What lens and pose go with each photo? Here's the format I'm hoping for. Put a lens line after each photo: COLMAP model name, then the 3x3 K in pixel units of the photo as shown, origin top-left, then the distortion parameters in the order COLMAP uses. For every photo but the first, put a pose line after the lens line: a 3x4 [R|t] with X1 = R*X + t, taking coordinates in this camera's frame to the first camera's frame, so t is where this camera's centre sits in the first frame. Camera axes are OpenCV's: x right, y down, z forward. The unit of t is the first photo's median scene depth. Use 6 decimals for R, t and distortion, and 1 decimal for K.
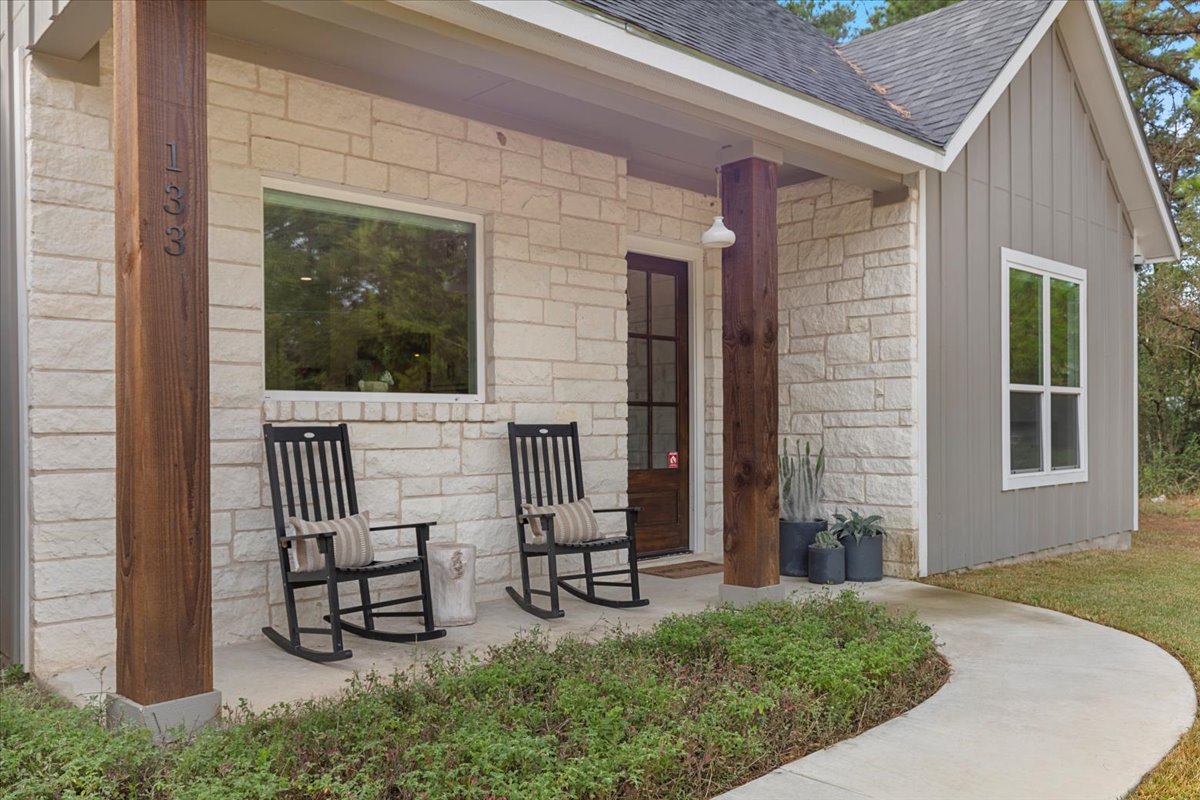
lens RADIAL K [[954.1, 0, 601.1], [0, 954.1, 430.1], [0, 0, 1]] dist [-0.001182, -0.000481]
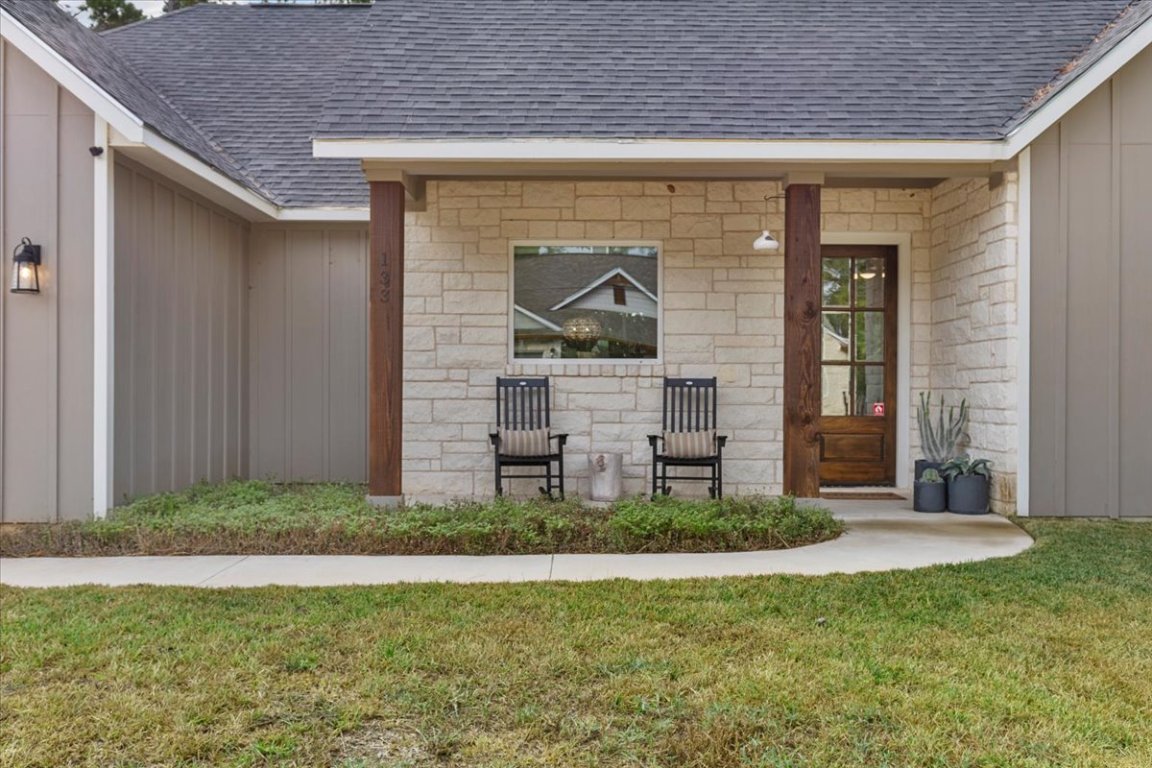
lens RADIAL K [[952.8, 0, 576.0], [0, 952.8, 384.0], [0, 0, 1]] dist [-0.005088, -0.000274]
pose [[0.732168, 0.005539, -0.681102, 0.810769], [-0.010293, 0.999943, -0.002932, 0.008687], [0.681047, 0.009157, 0.732183, -0.199992]]
